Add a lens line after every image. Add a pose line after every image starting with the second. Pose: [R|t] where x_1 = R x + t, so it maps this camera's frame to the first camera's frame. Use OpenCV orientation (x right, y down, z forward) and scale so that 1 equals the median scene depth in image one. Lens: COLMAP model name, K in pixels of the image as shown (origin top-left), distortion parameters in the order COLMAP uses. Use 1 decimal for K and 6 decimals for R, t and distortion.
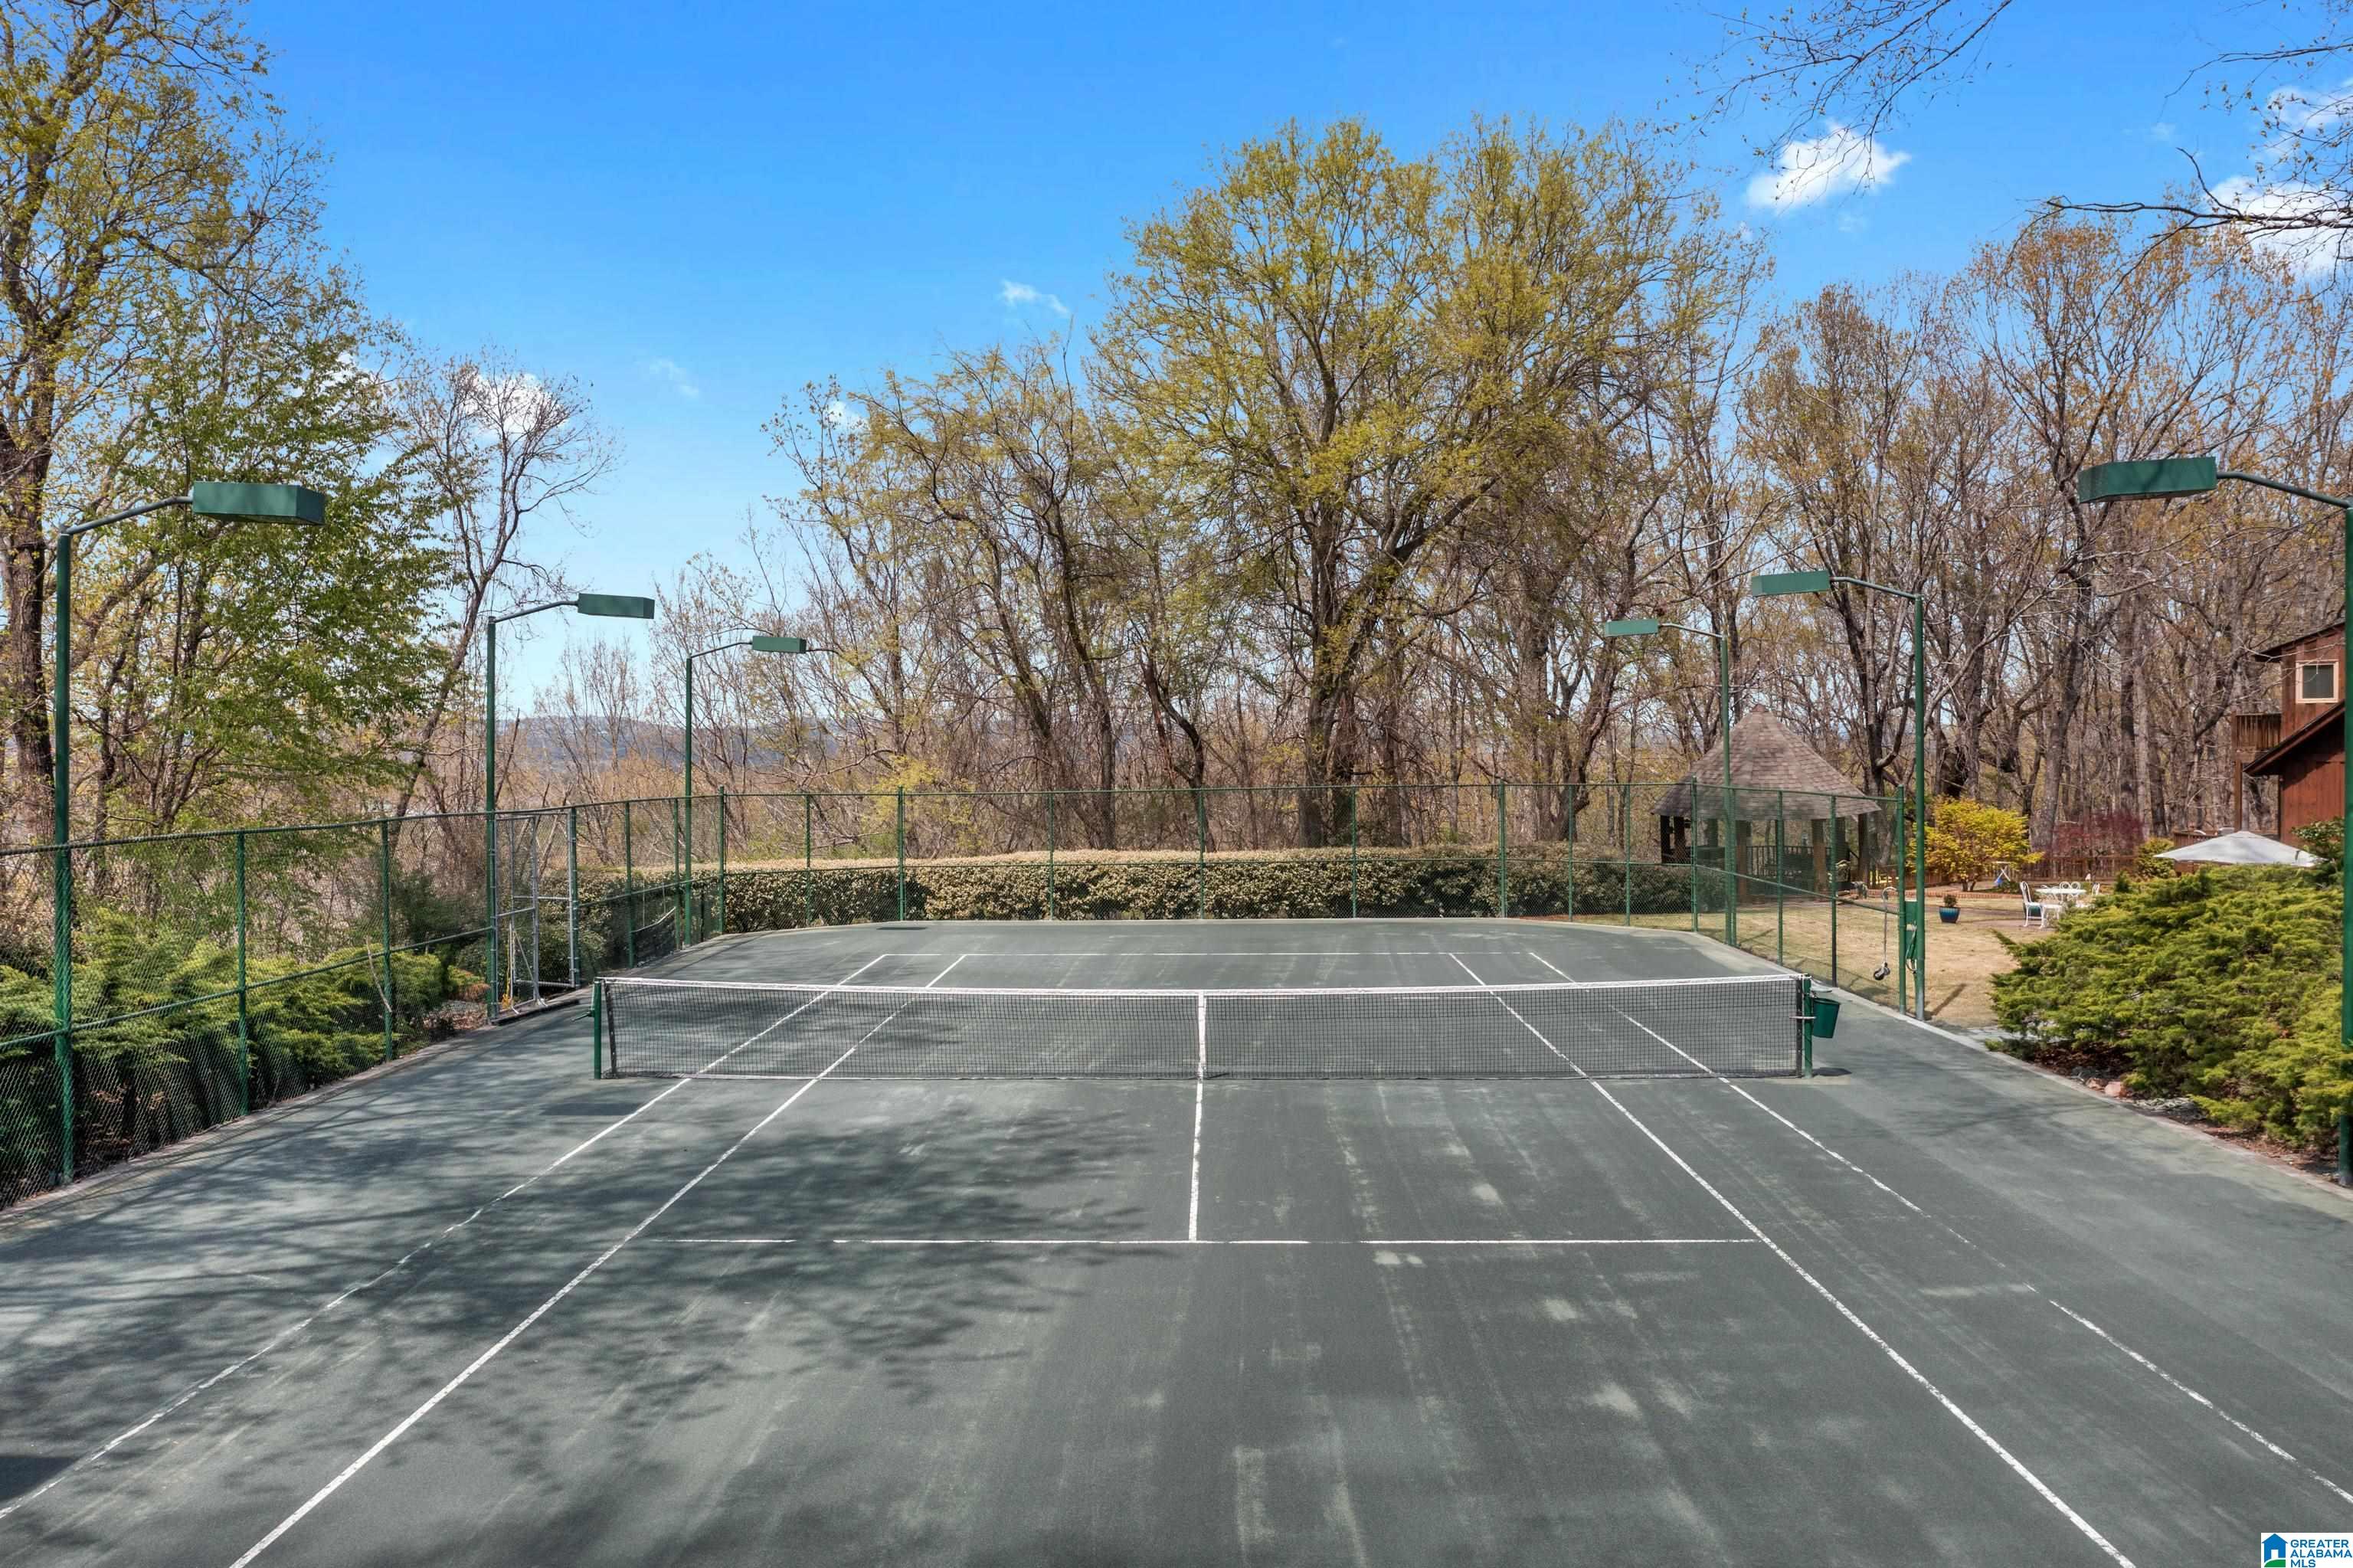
lens RADIAL K [[2019.4, 0, 1176.5], [0, 2019.4, 784.0], [0, 0, 1]] dist [0.000053, 0.003834]
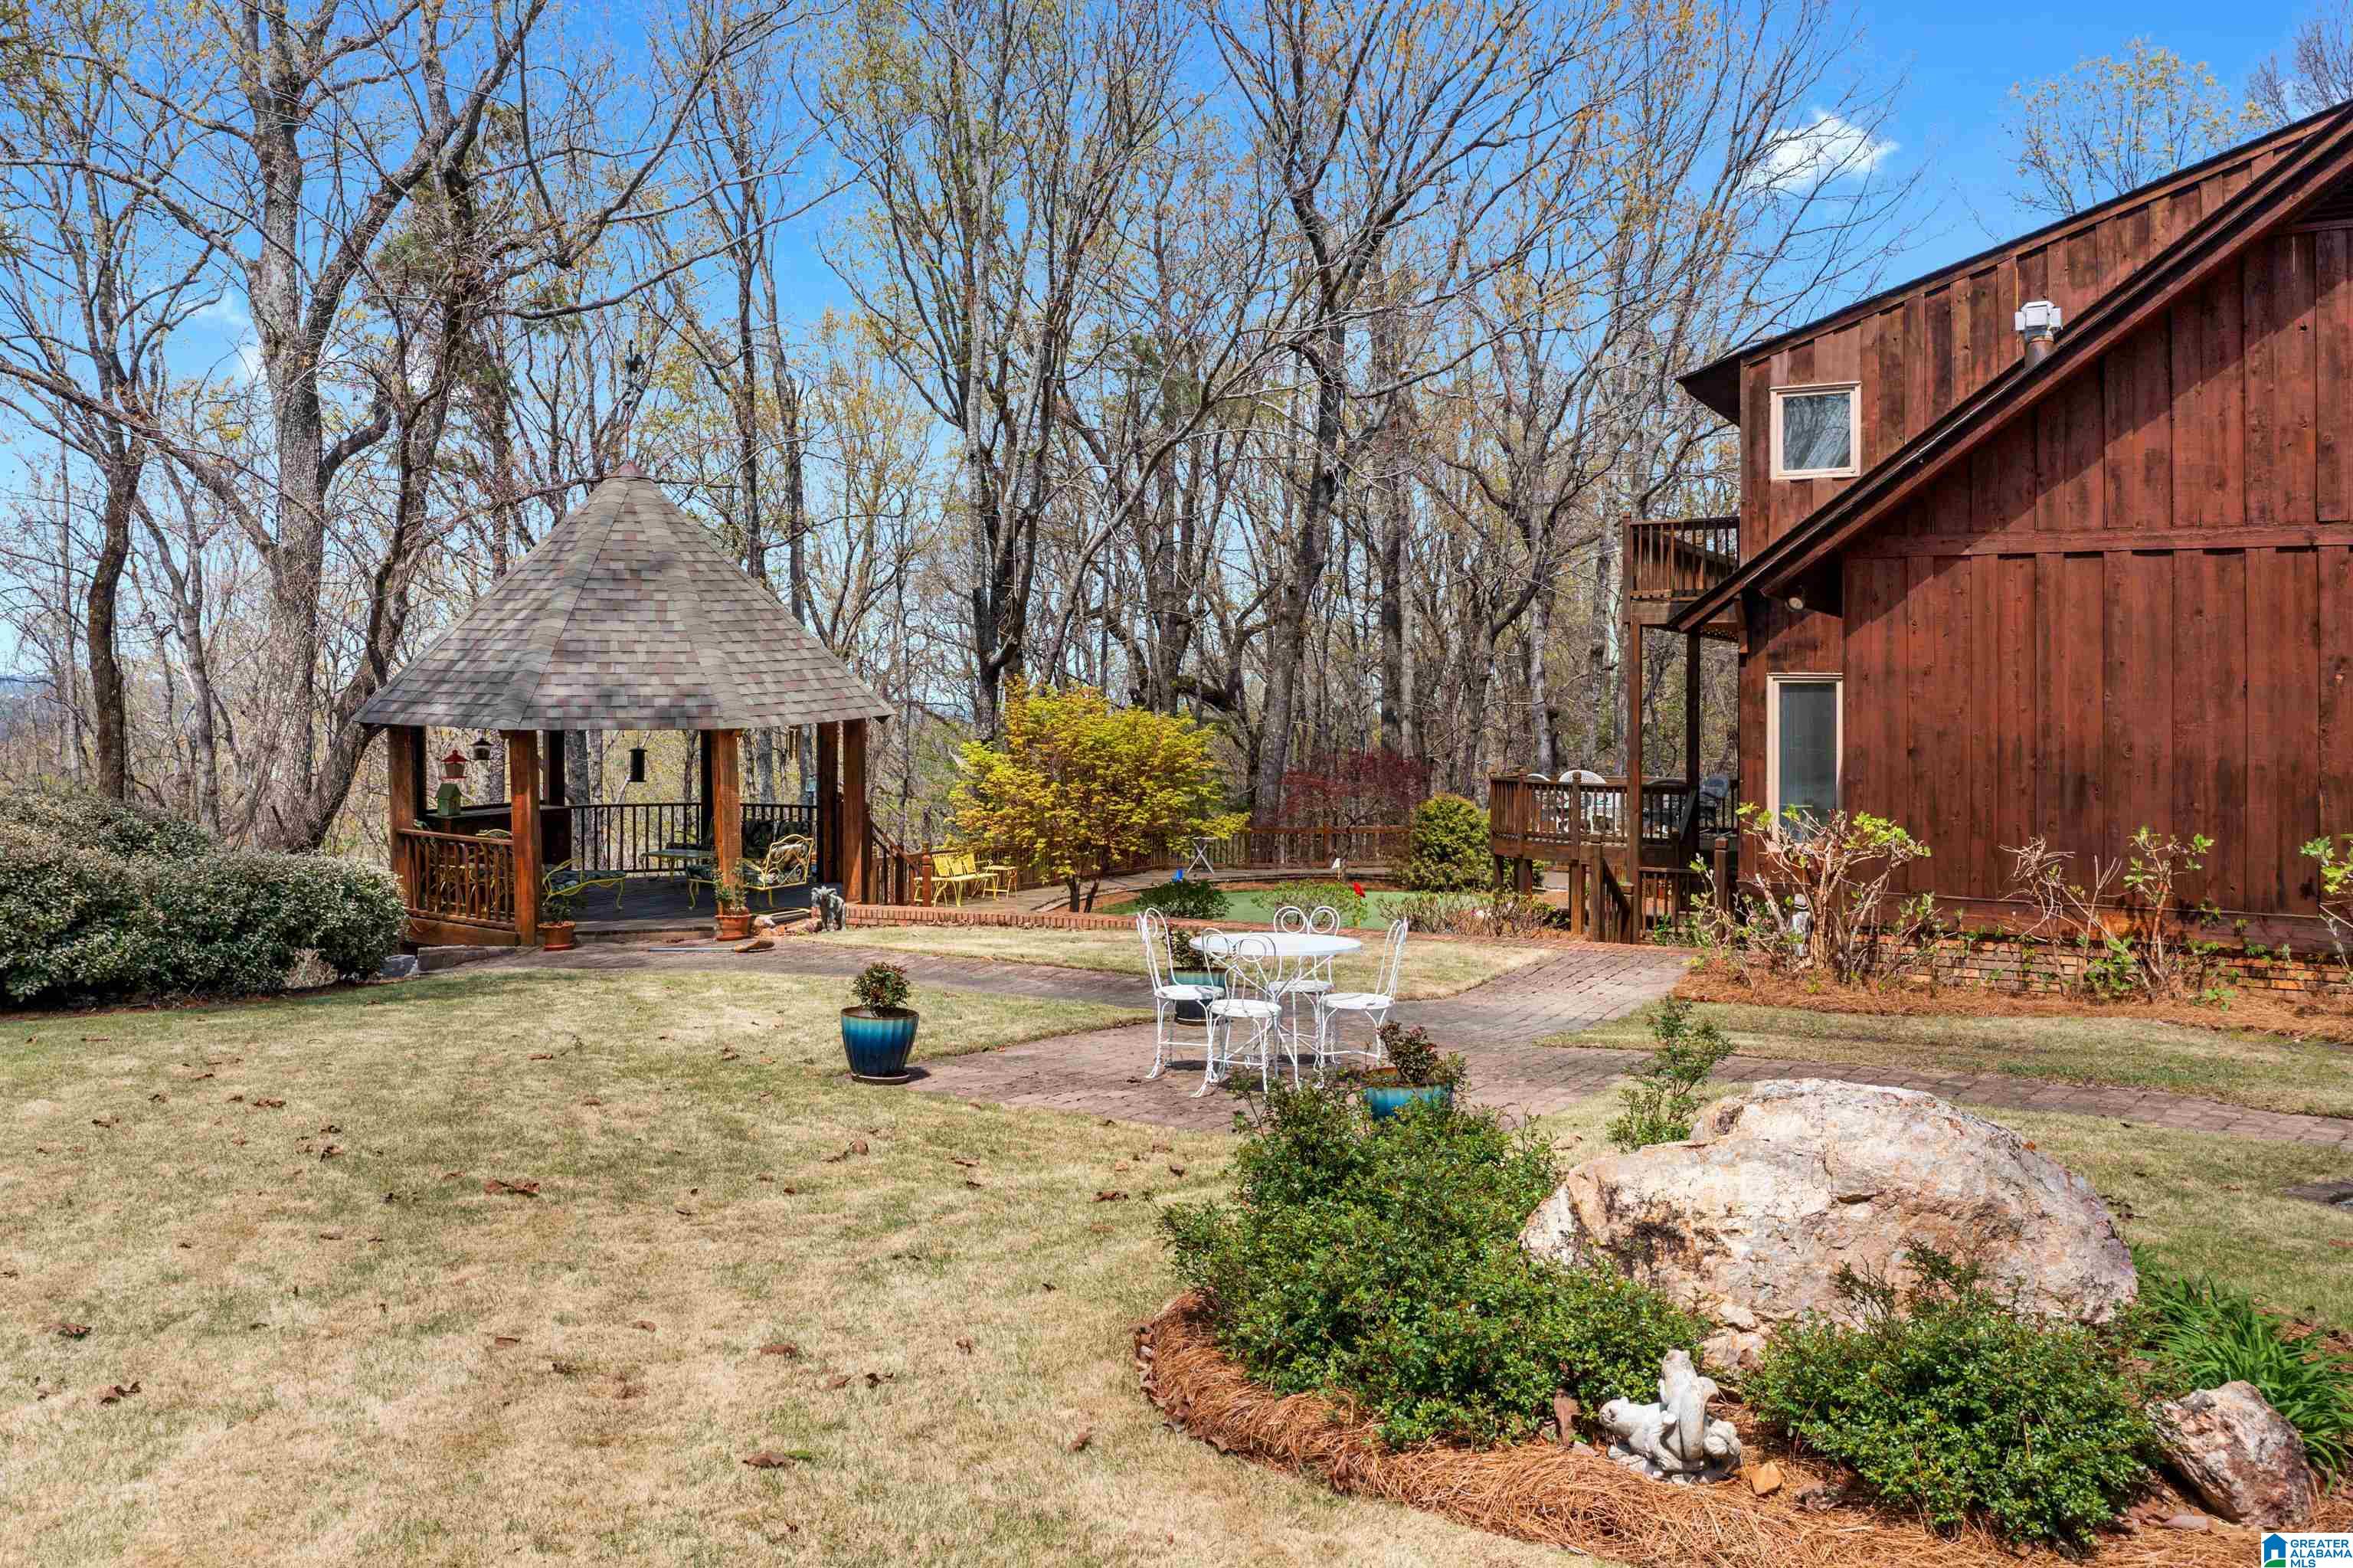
lens RADIAL K [[2019.4, 0, 1176.5], [0, 2019.4, 784.0], [0, 0, 1]] dist [0.000053, 0.003834]
pose [[0.938541, 0.003987, 0.345145, 0.274873], [-0.007960, 0.999917, 0.010095, 0.023914], [-0.345076, -0.012221, 0.938495, 0.621754]]
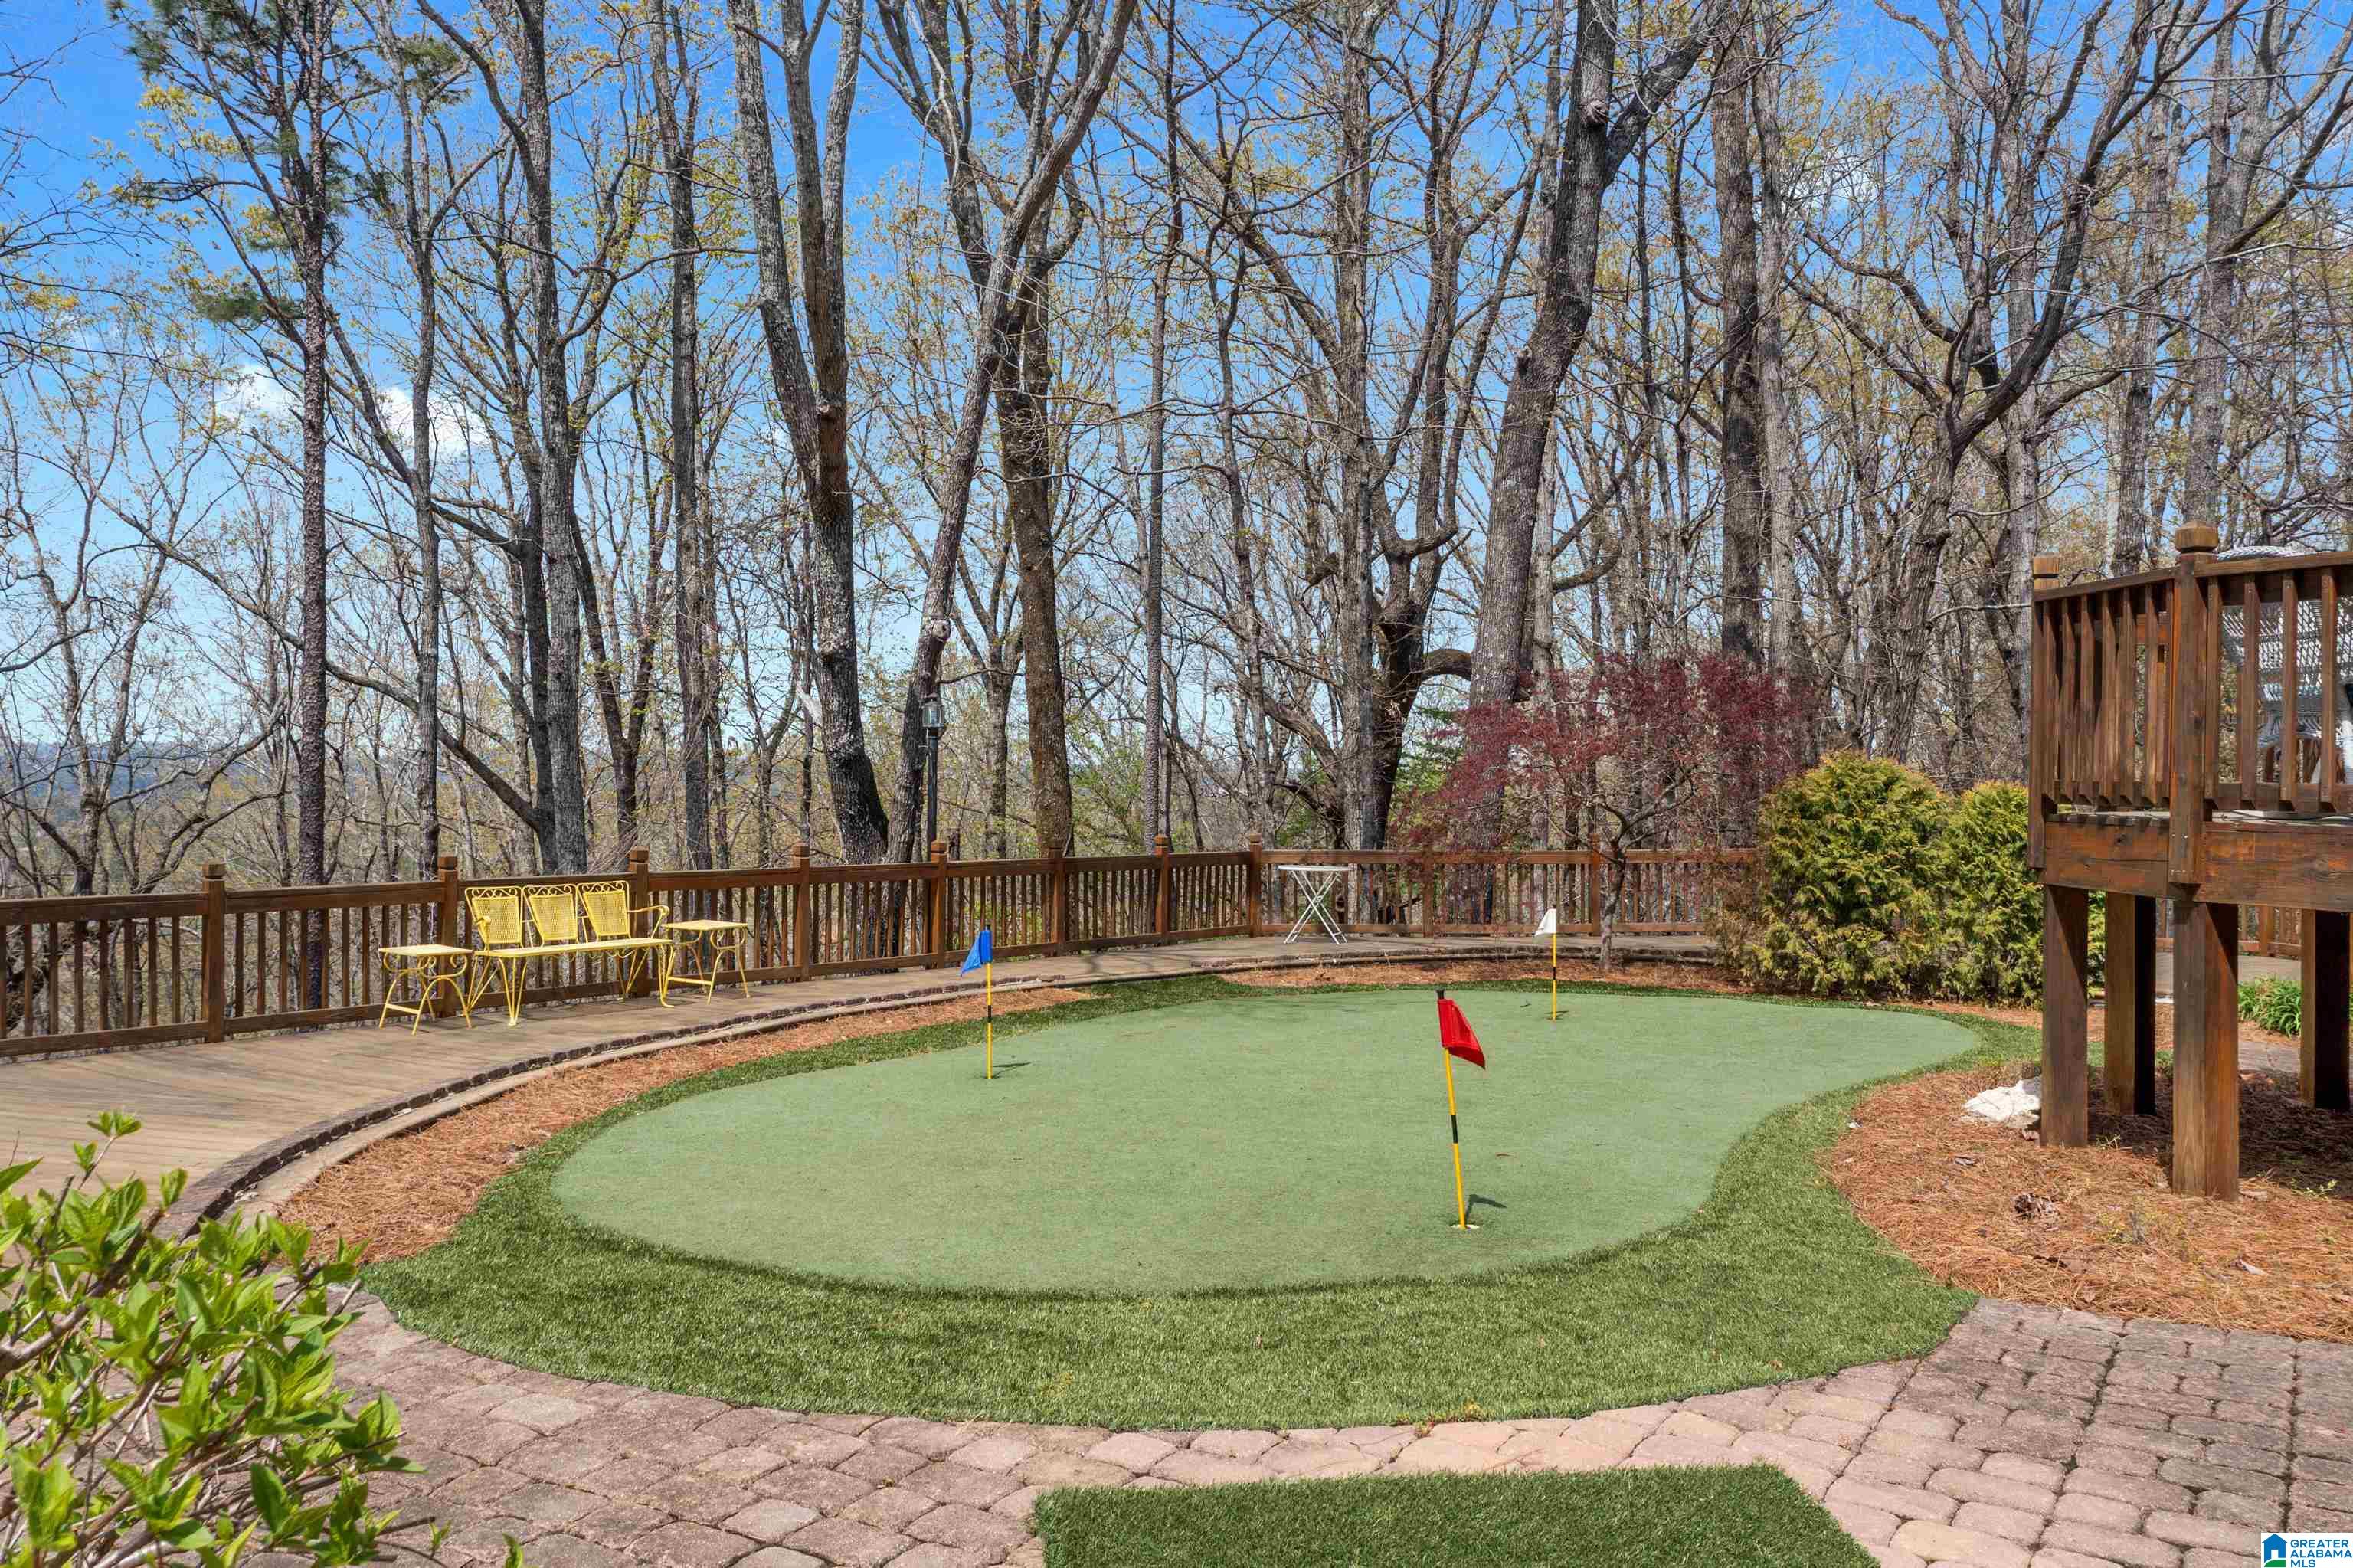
lens RADIAL K [[2019.4, 0, 1176.5], [0, 2019.4, 784.0], [0, 0, 1]] dist [0.000053, 0.003834]
pose [[0.986897, 0.011264, 0.160958, 0.644408], [-0.007826, 0.999728, -0.021975, 0.064466], [-0.161161, 0.020428, 0.986717, 1.322817]]
